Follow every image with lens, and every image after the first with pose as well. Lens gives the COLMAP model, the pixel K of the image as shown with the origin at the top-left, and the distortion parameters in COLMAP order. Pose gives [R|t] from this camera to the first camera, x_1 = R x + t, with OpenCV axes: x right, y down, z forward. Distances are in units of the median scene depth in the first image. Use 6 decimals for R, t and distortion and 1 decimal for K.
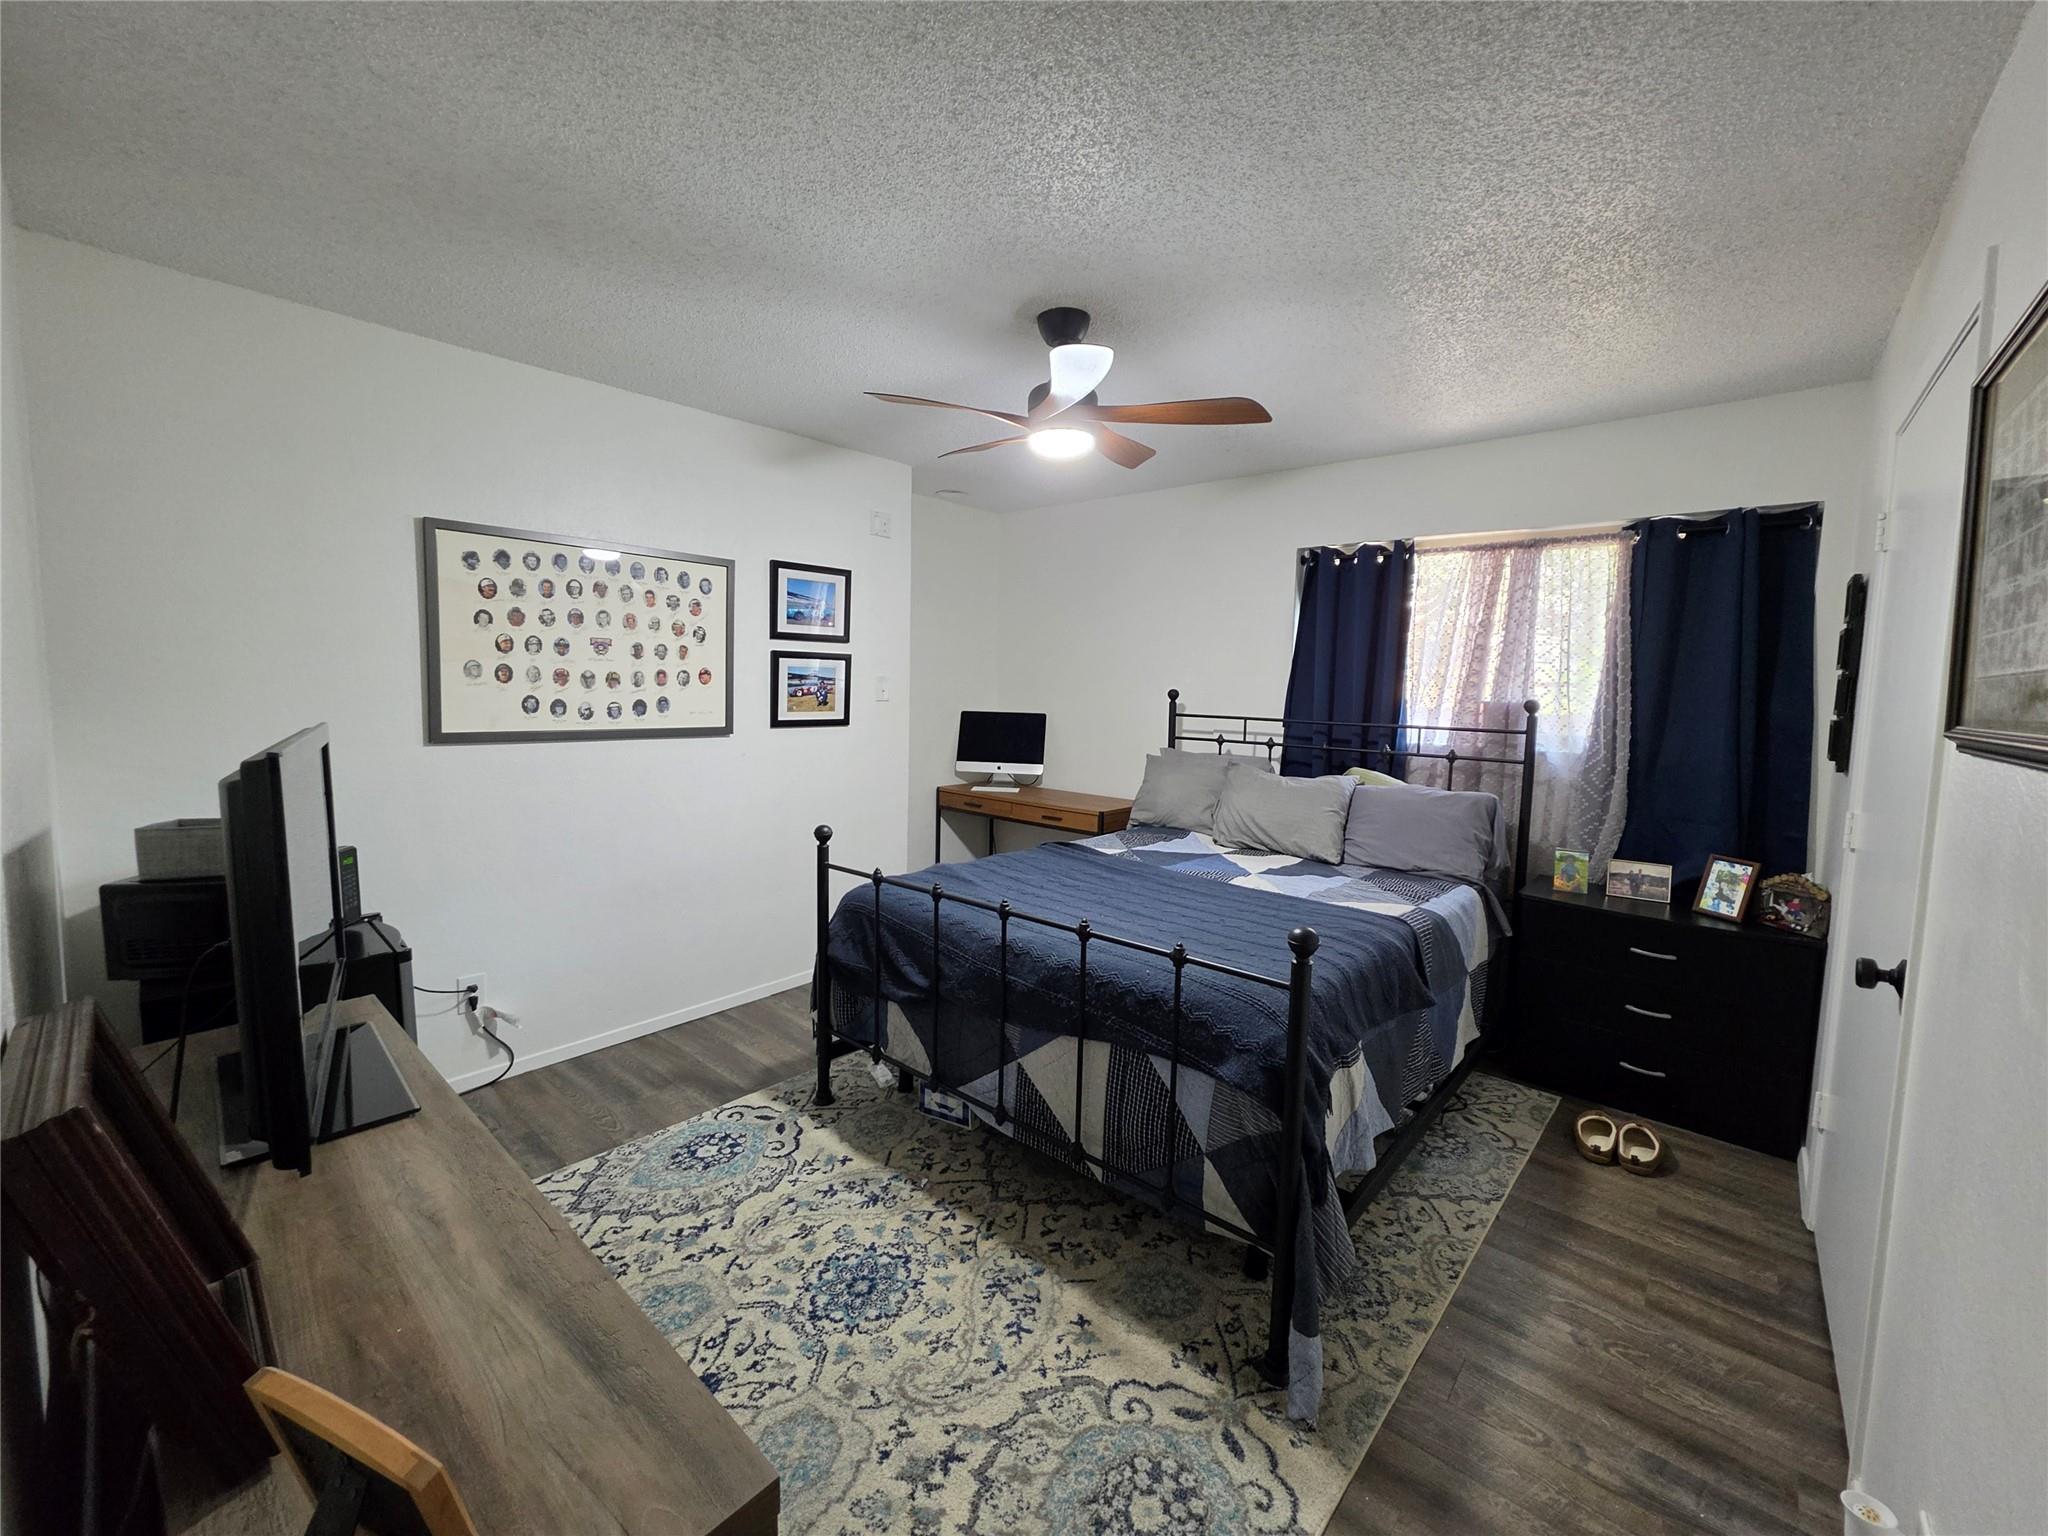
lens RADIAL K [[828.0, 0, 1008.1], [0, 828.0, 749.6], [0, 0, 1]] dist [-0.001810, -0.000415]
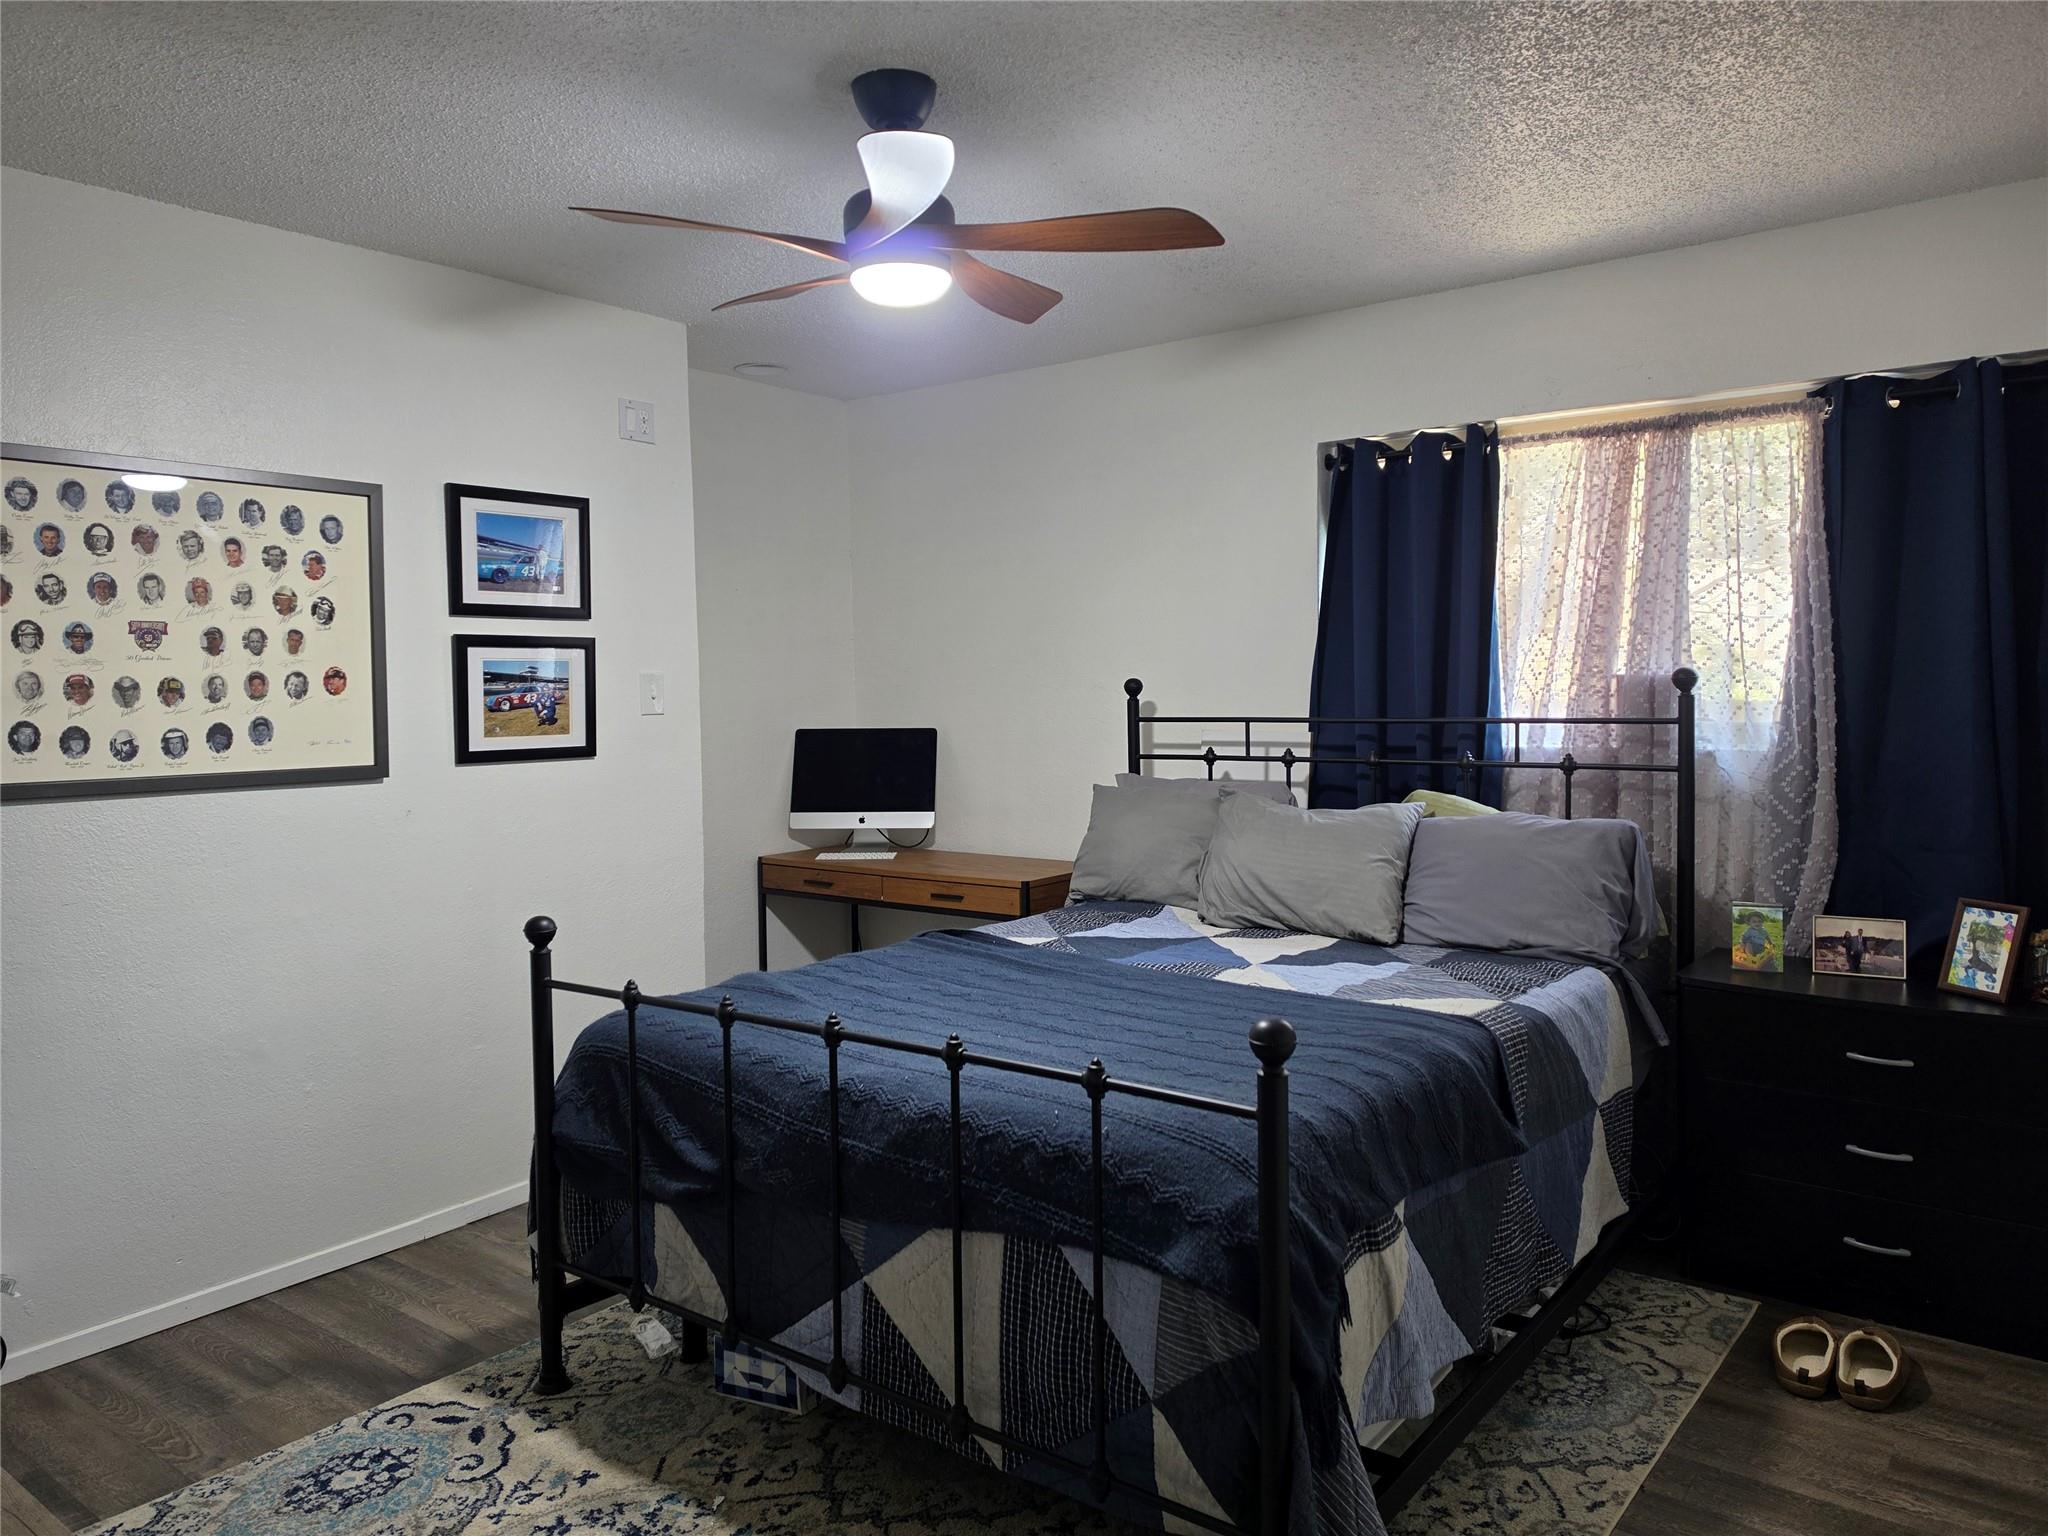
lens RADIAL K [[1418.8, 0, 1002.8], [0, 1418.8, 750.4], [0, 0, 1]] dist [0.074792, -0.082287]
pose [[0.997198, -0.040142, 0.063130, 0.050788], [0.042442, 0.998467, -0.035531, 0.021180], [-0.061607, 0.038111, 0.997373, -0.063200]]
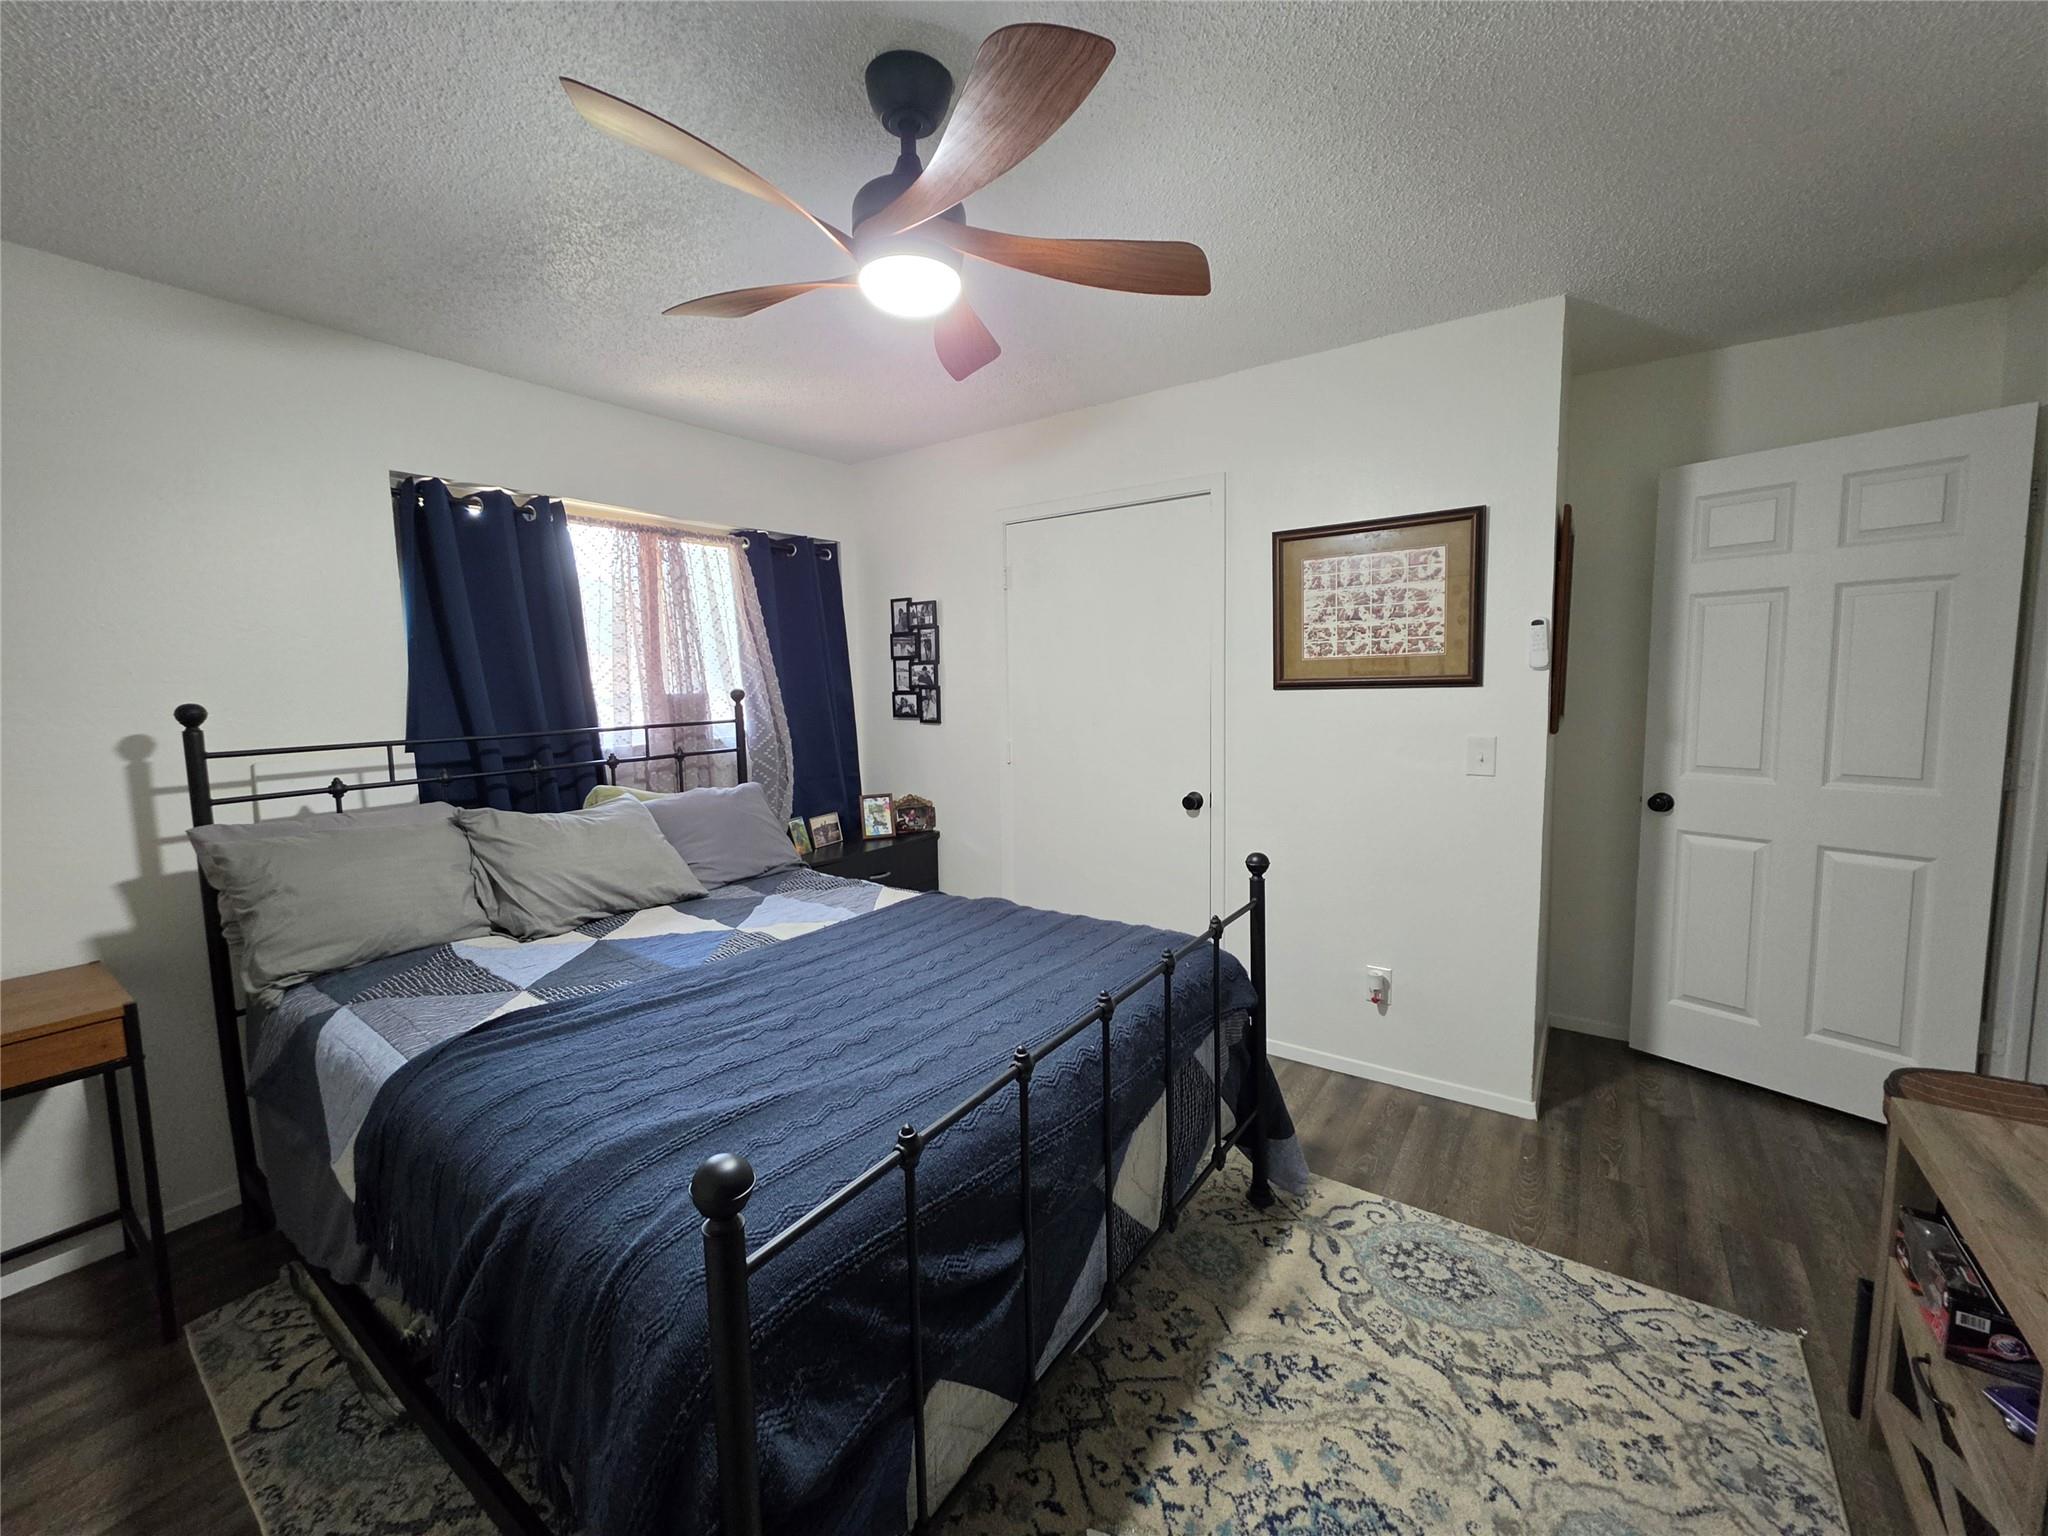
lens RADIAL K [[828.0, 0, 1025.0], [0, 828.0, 751.4], [0, 0, 1]] dist [-0.001810, -0.000415]
pose [[-0.128076, -0.107725, 0.985896, -0.503518], [0.103625, 0.987189, 0.121328, -0.080202], [-0.986336, 0.117703, -0.115272, 0.868906]]
